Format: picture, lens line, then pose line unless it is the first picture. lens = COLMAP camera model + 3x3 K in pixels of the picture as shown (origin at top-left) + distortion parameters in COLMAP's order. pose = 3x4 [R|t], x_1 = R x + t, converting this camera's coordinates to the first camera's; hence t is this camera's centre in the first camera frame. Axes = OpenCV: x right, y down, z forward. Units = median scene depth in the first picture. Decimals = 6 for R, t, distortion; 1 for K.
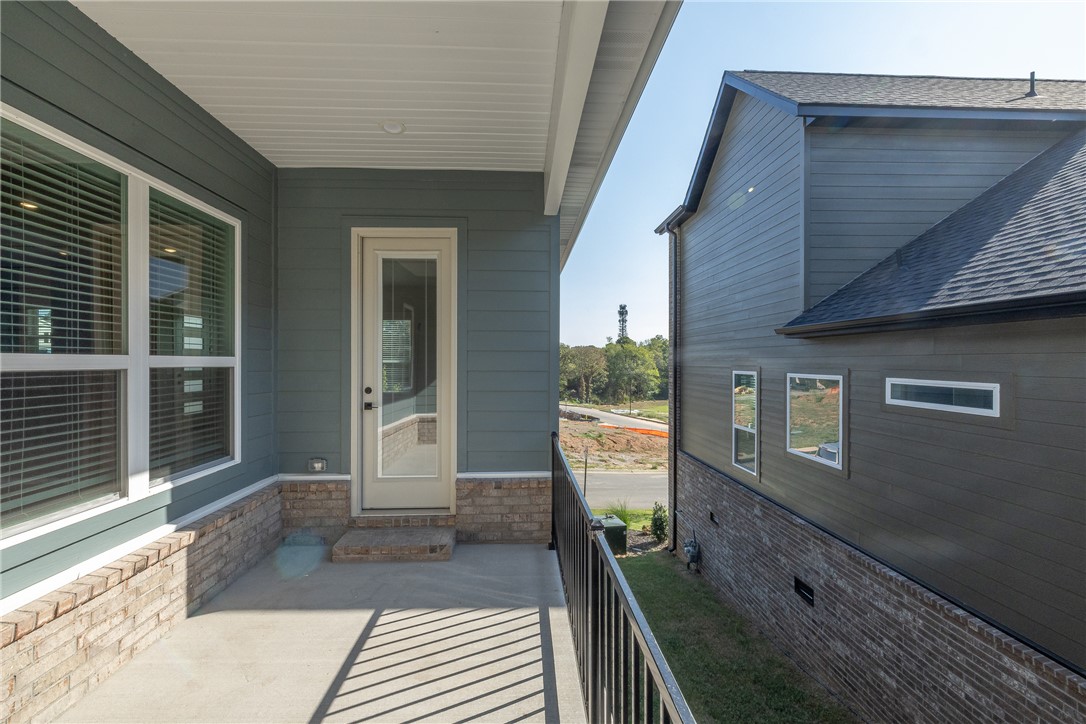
lens RADIAL K [[455.2, 0, 539.9], [0, 455.2, 360.5], [0, 0, 1]] dist [0.002235, 0.000501]
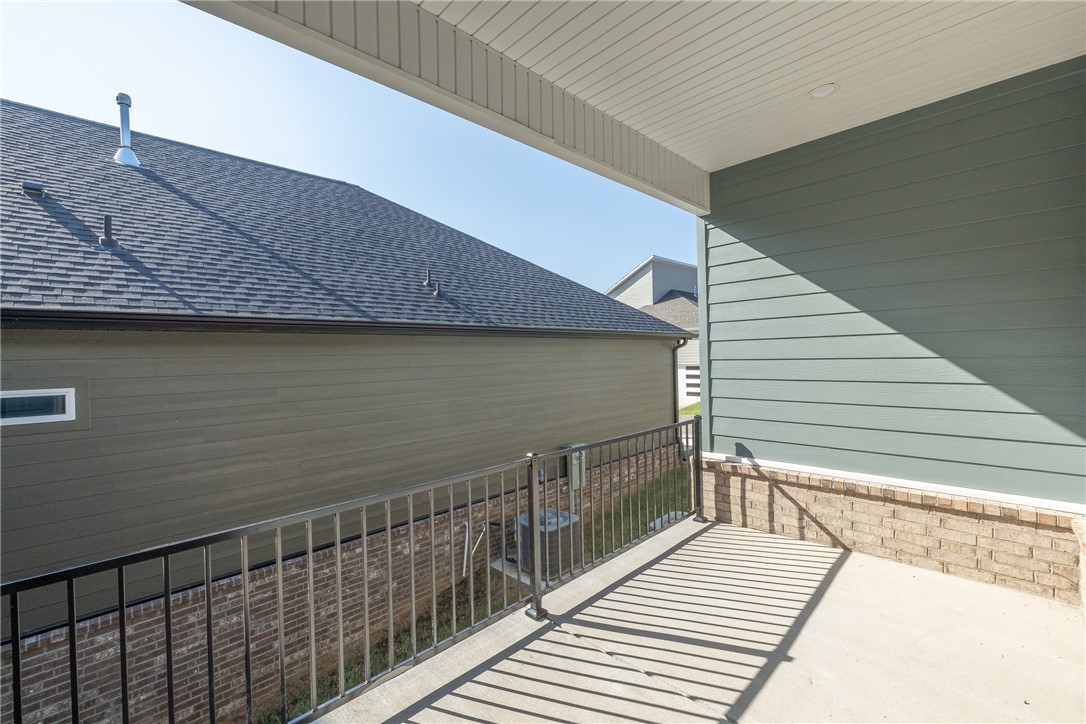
lens RADIAL K [[455.5, 0, 540.8], [0, 455.5, 357.6], [0, 0, 1]] dist [-0.001164, 0.000042]
pose [[-0.668935, 0.012333, 0.743219, -0.479219], [0.025001, 0.999670, 0.005914, 0.002331], [-0.742901, 0.022537, -0.669022, 0.882891]]
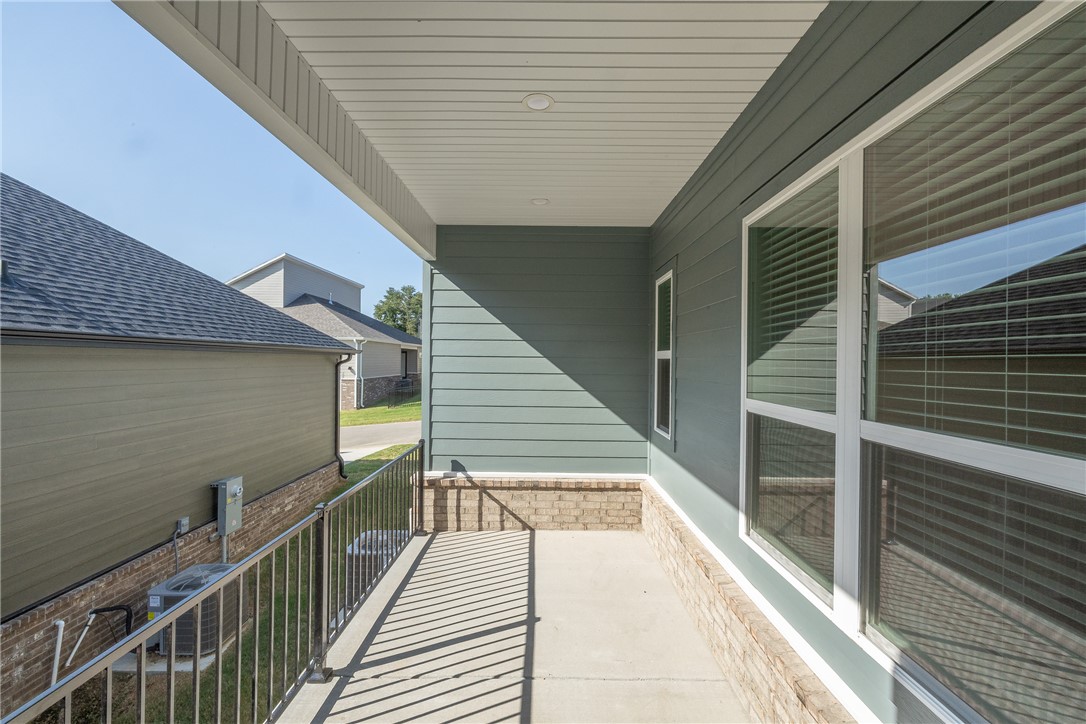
lens RADIAL K [[455.5, 0, 540.8], [0, 455.5, 357.6], [0, 0, 1]] dist [-0.001164, 0.000042]
pose [[-0.998972, -0.012161, 0.043663, -0.290190], [-0.012301, 0.999920, -0.002933, -0.059384], [-0.043624, -0.003467, -0.999042, 1.067680]]
